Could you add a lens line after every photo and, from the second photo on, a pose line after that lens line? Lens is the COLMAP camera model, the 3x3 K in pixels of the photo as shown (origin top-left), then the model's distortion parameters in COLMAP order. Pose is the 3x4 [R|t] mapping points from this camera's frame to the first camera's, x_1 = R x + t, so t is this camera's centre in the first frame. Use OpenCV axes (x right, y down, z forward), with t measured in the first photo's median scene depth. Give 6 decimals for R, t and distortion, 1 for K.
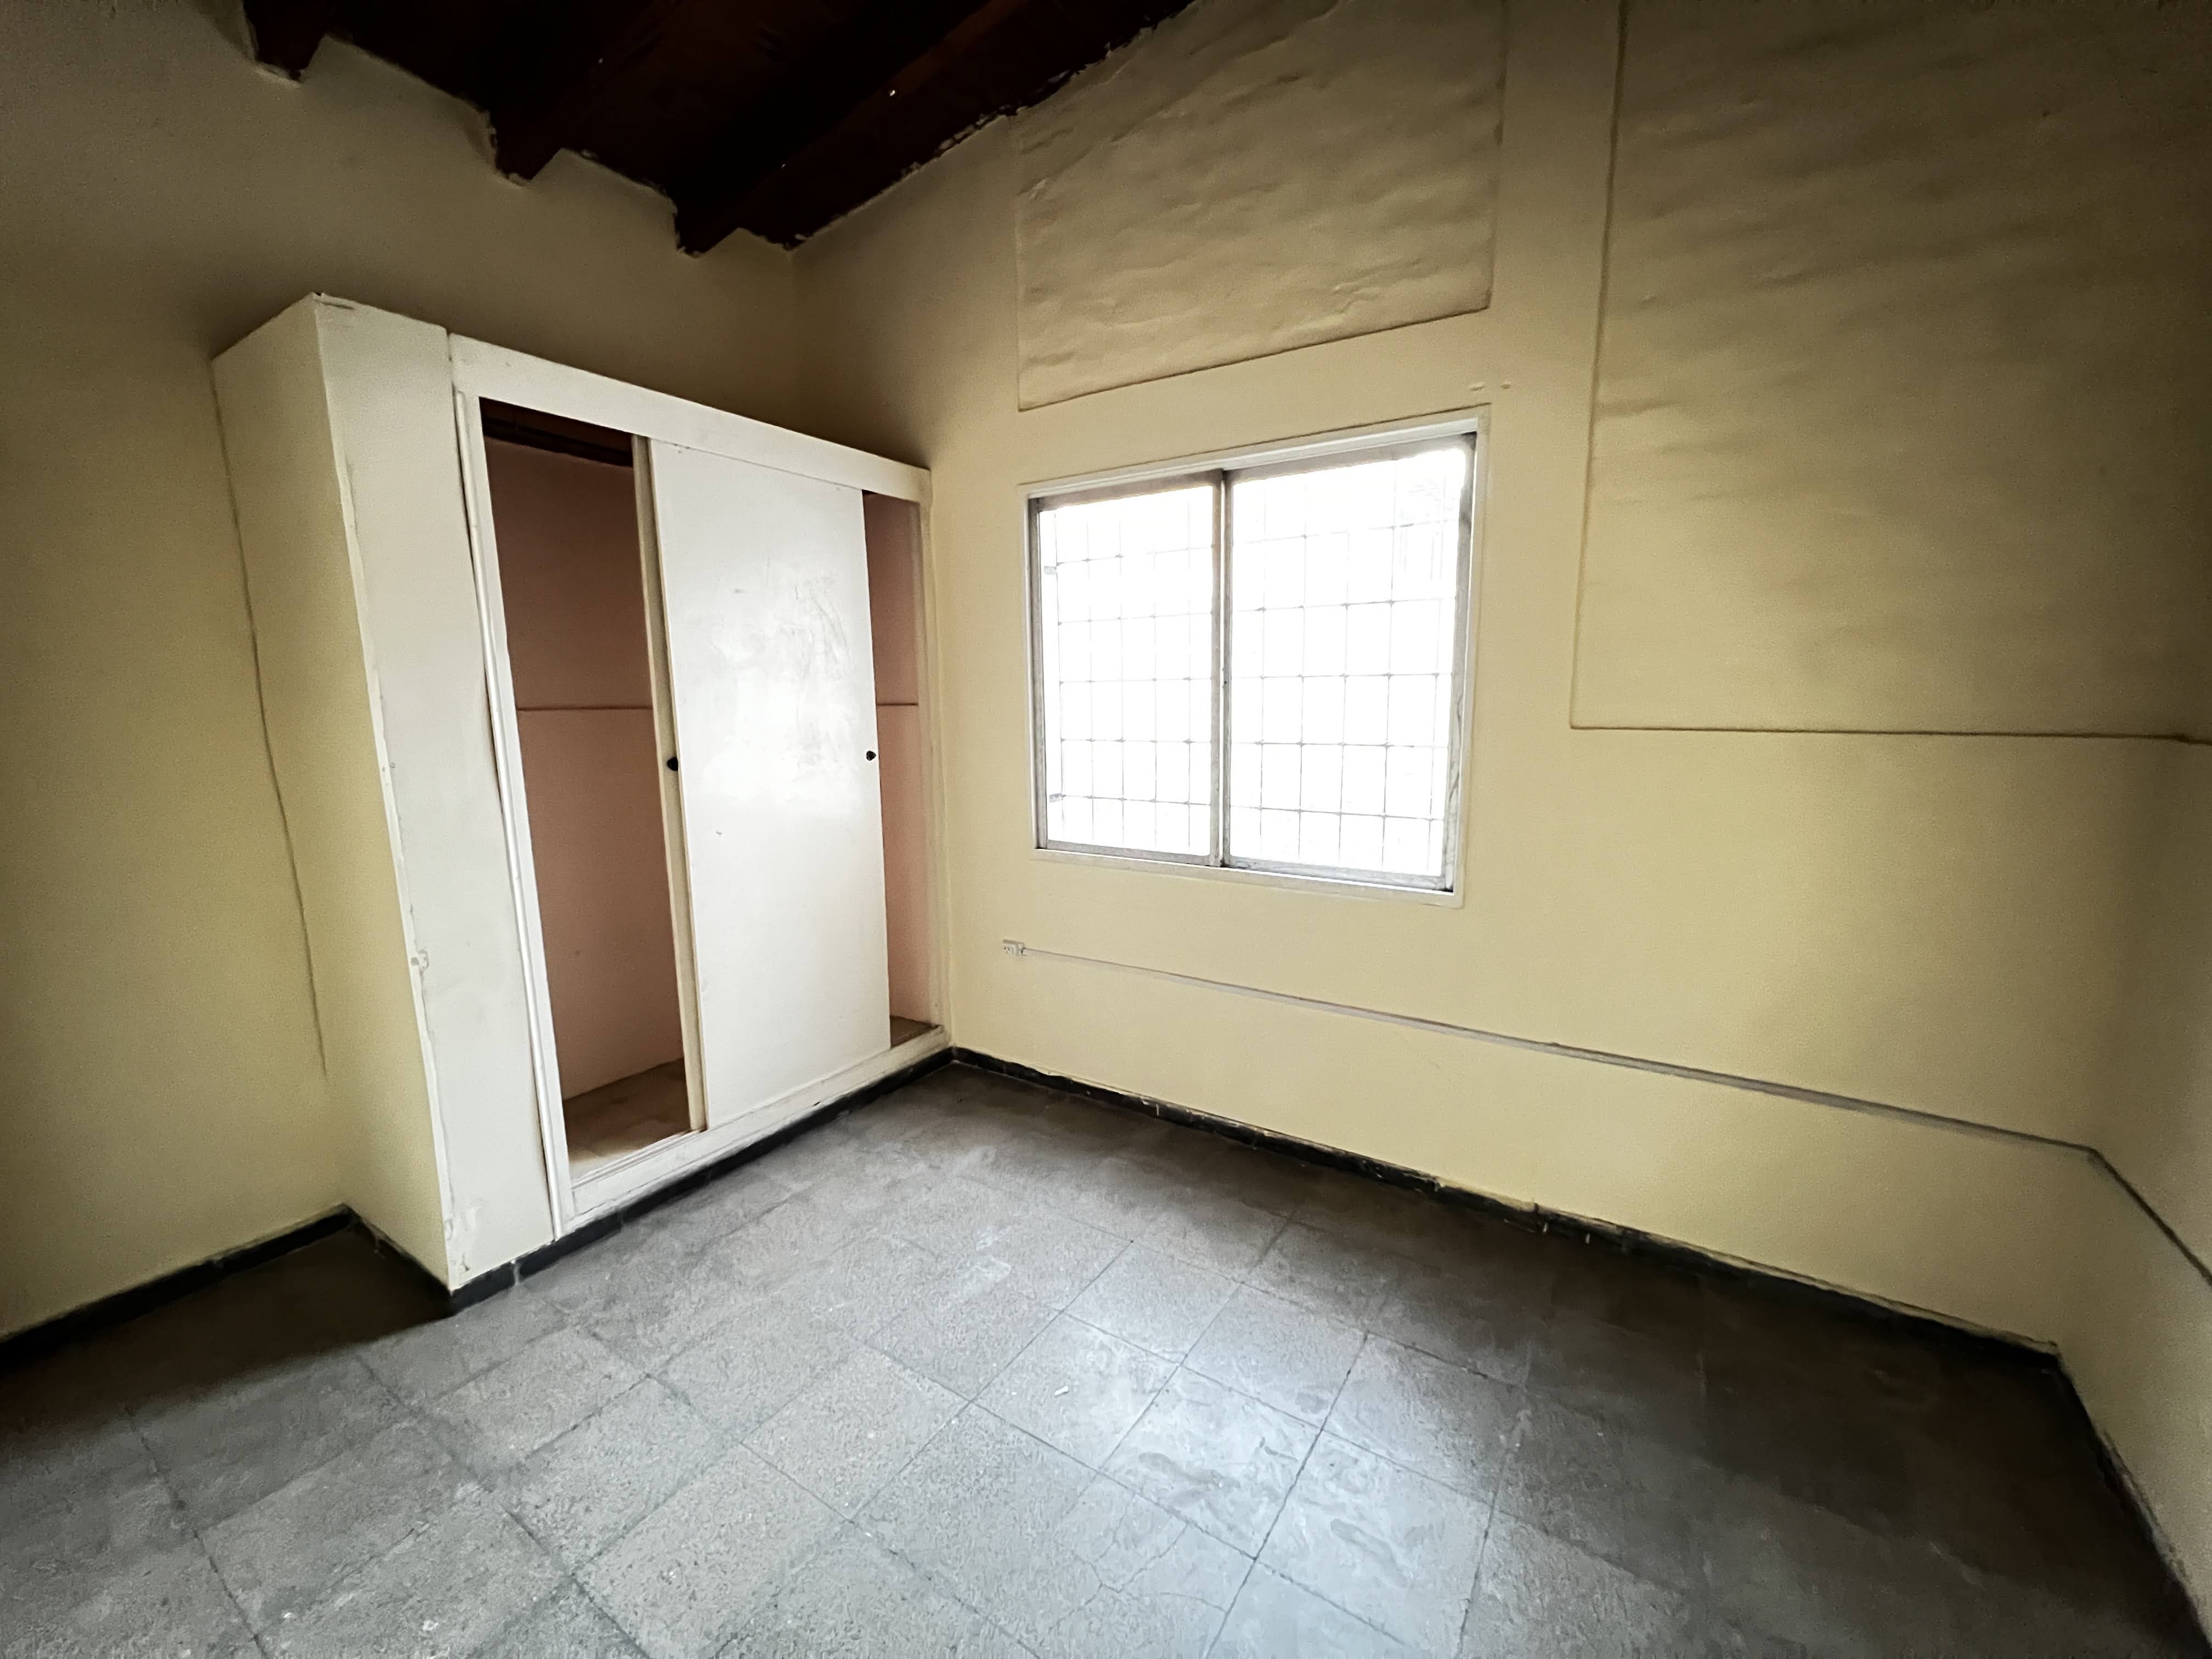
lens RADIAL K [[878.4, 0, 1108.3], [0, 878.4, 839.1], [0, 0, 1]] dist [-0.002262, -0.000312]
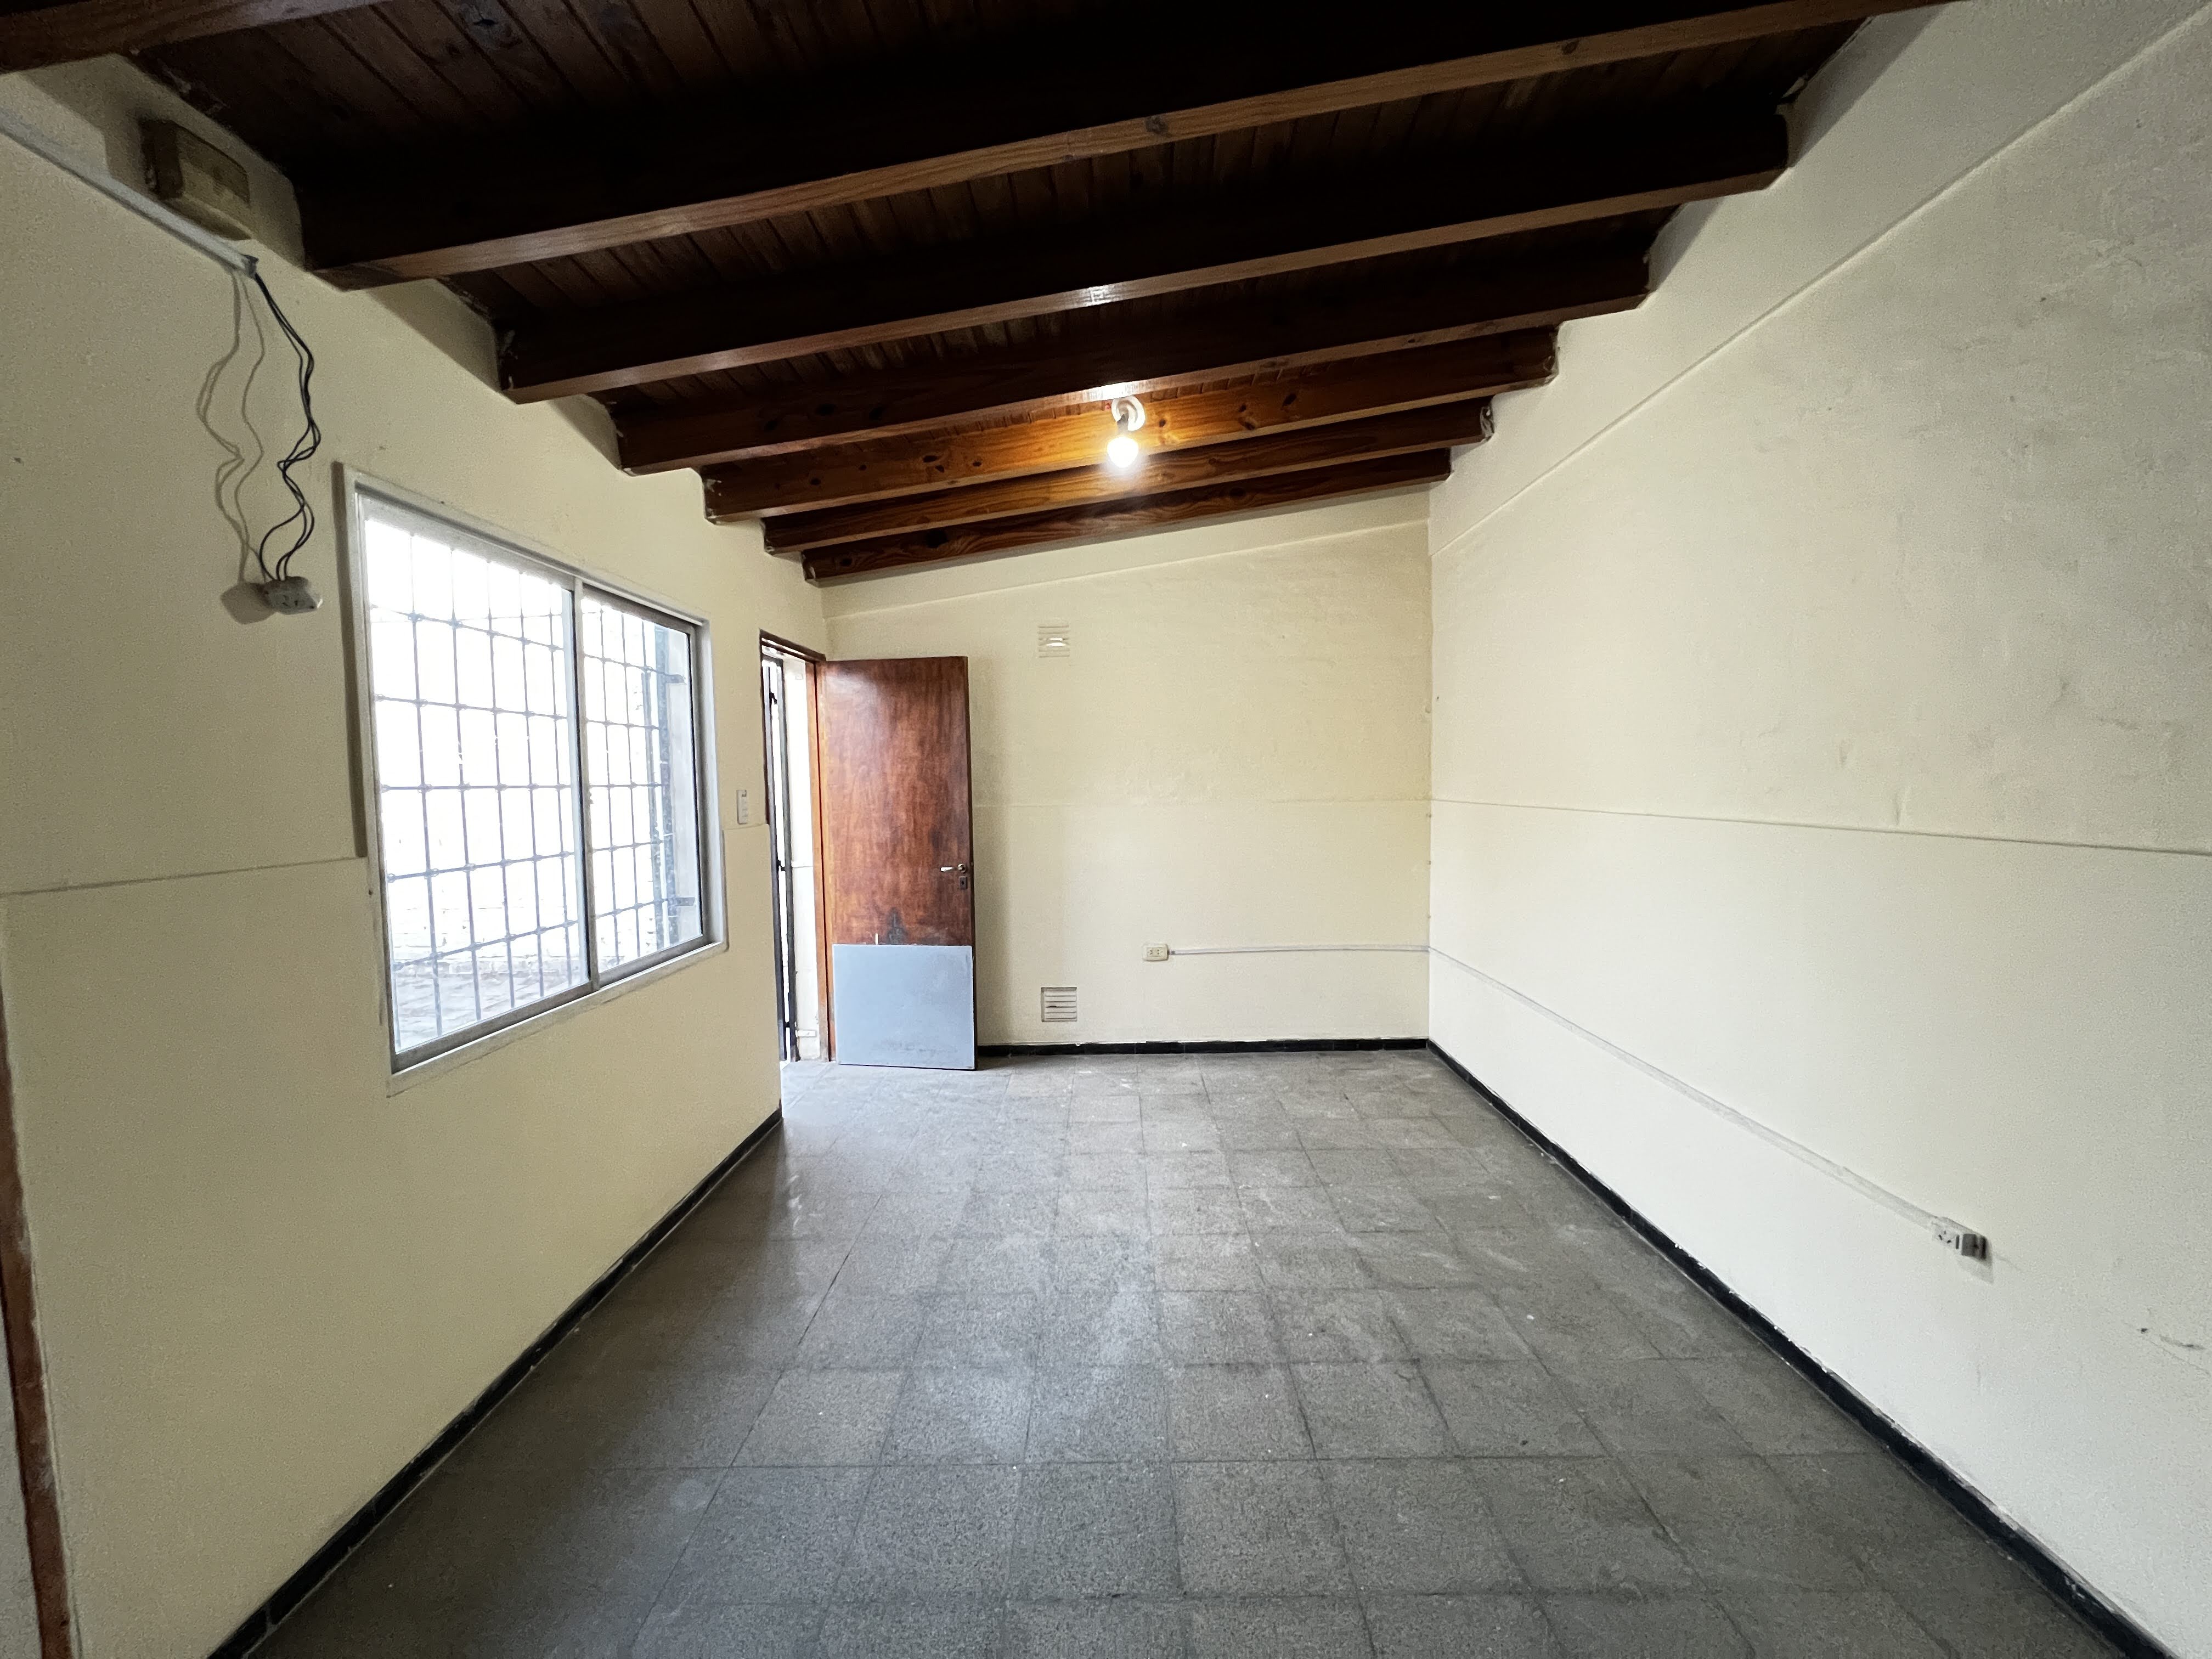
lens RADIAL K [[883.3, 0, 1114.7], [0, 883.3, 832.0], [0, 0, 1]] dist [-0.001383, -0.000032]
pose [[-0.545898, -0.024859, 0.837483, -0.986500], [0.161870, 0.977599, 0.134530, -0.169231], [-0.822066, 0.209003, -0.529646, 1.033268]]
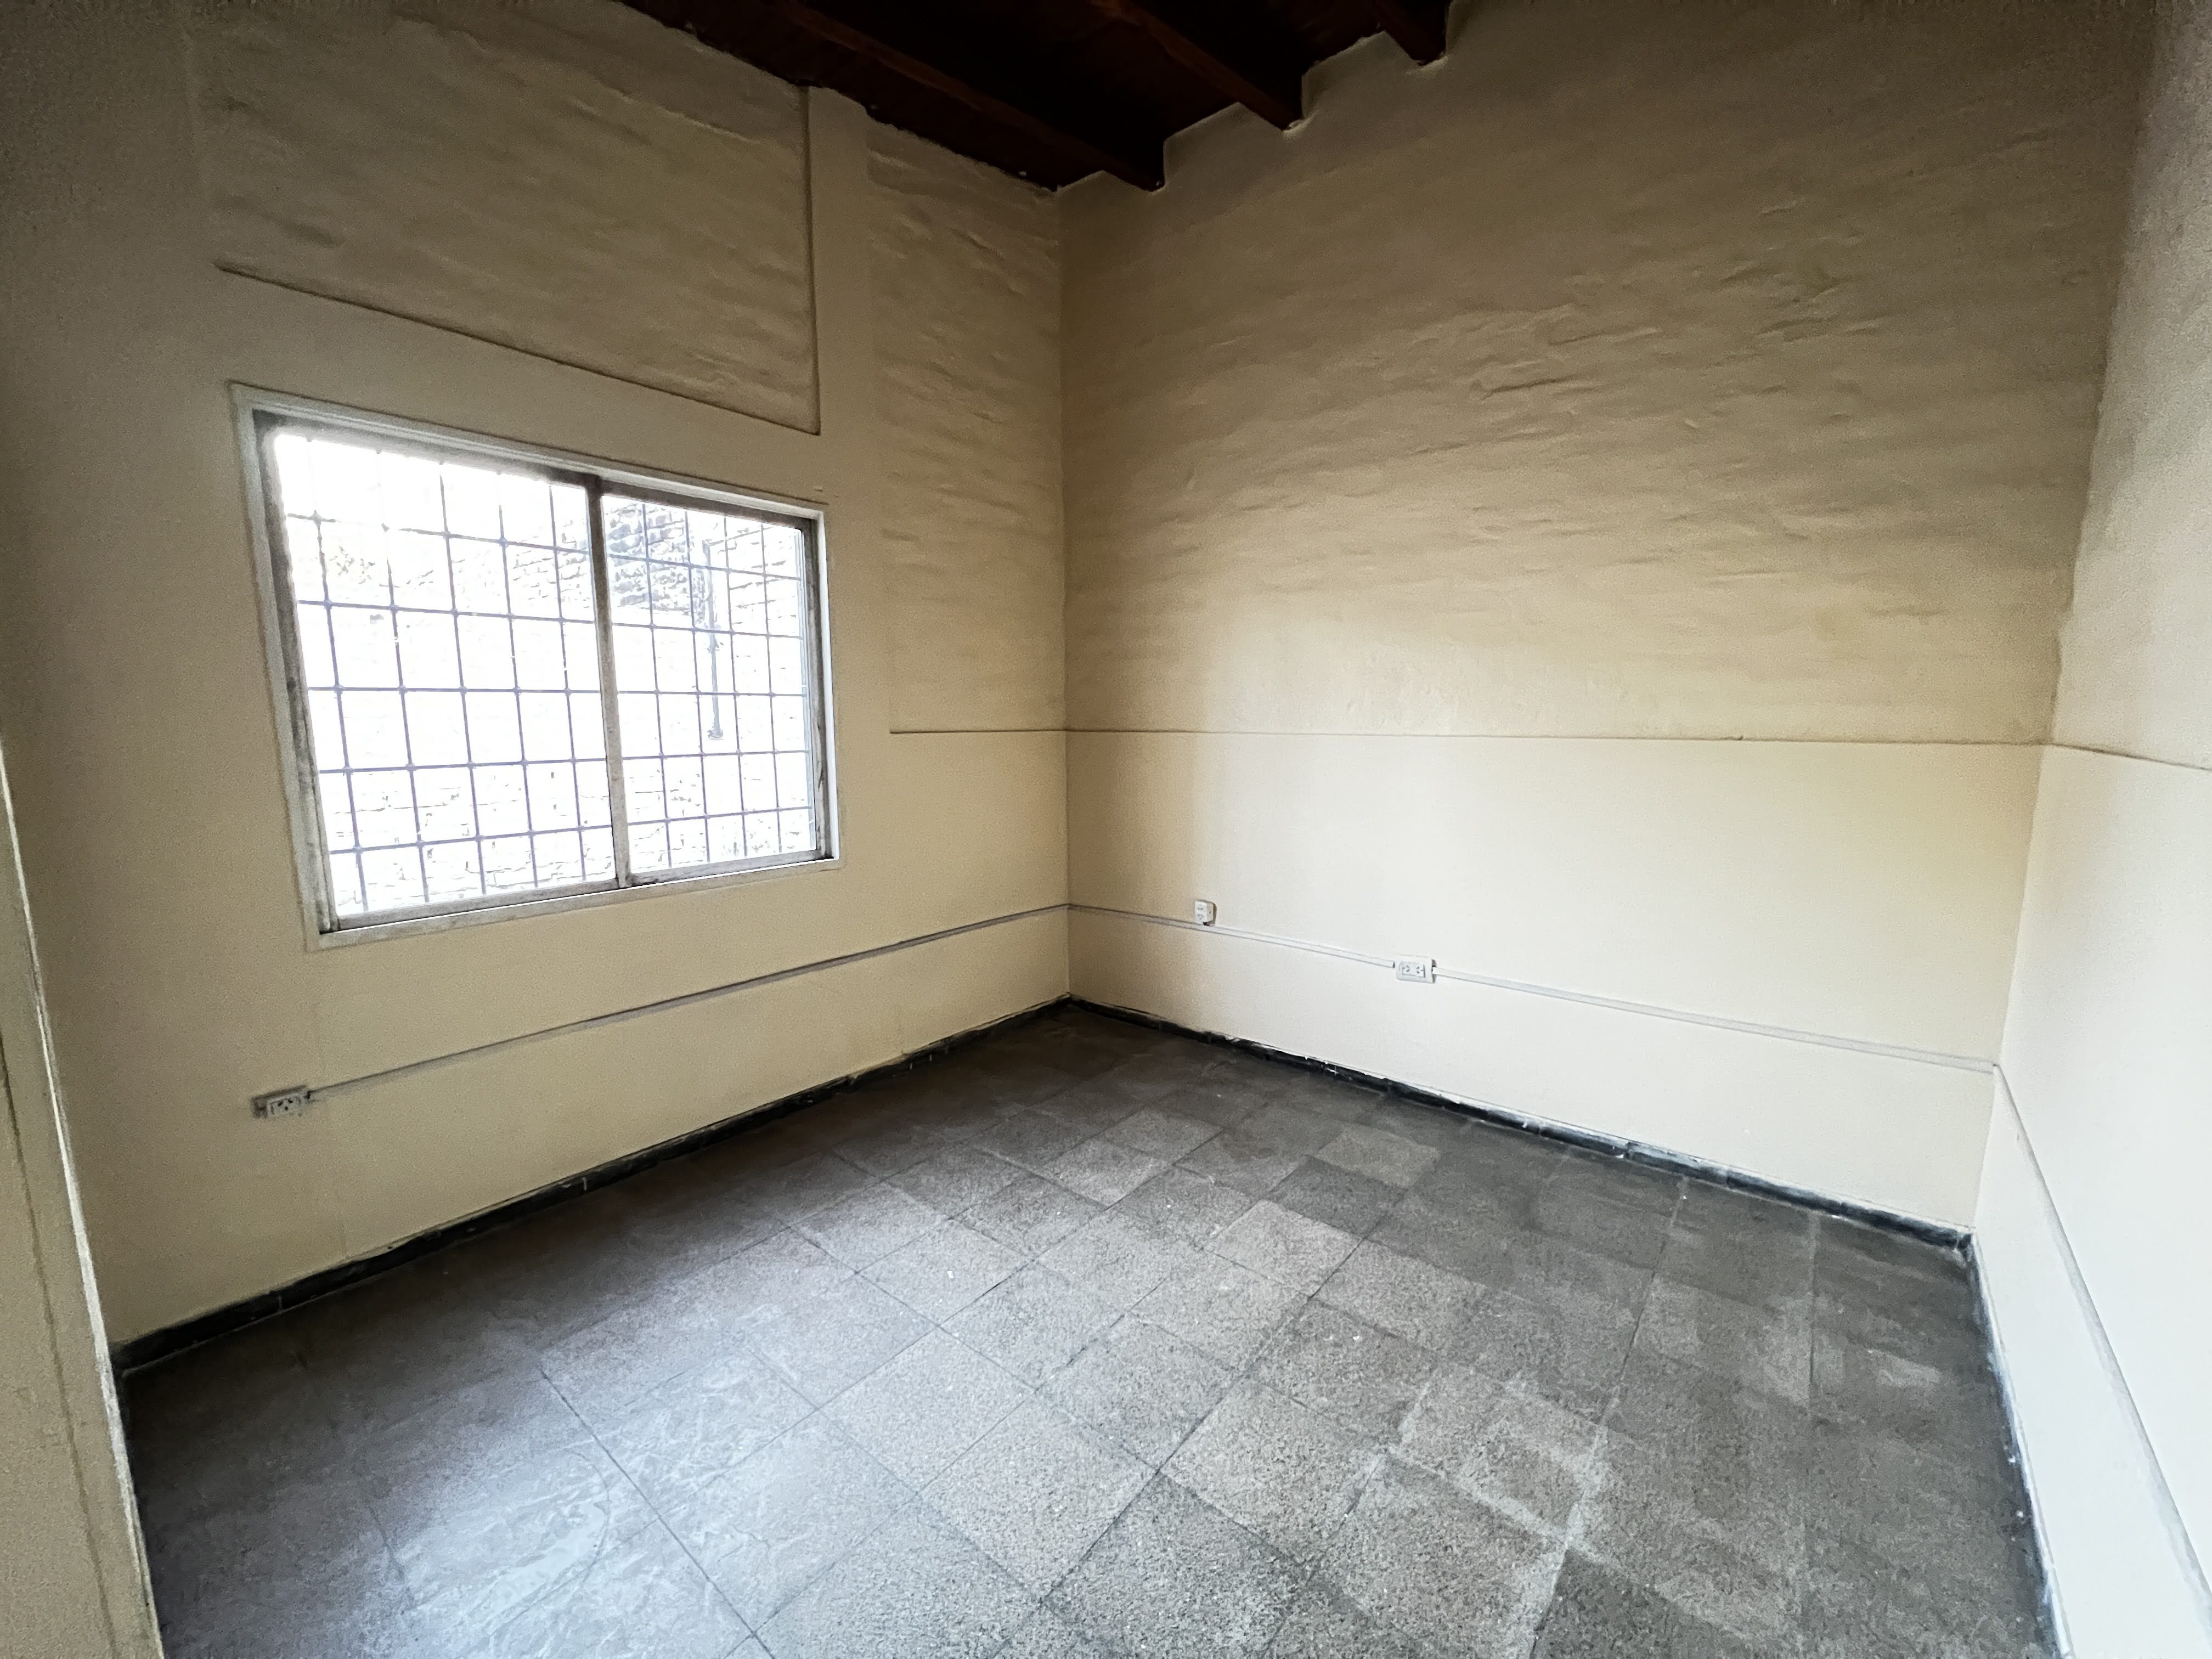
lens RADIAL K [[883.3, 0, 1114.7], [0, 883.3, 832.0], [0, 0, 1]] dist [-0.001383, -0.000032]
pose [[0.103975, -0.125328, 0.986652, -0.775853], [0.159880, 0.981234, 0.107792, -0.047941], [-0.981645, 0.146538, 0.122062, 0.357363]]
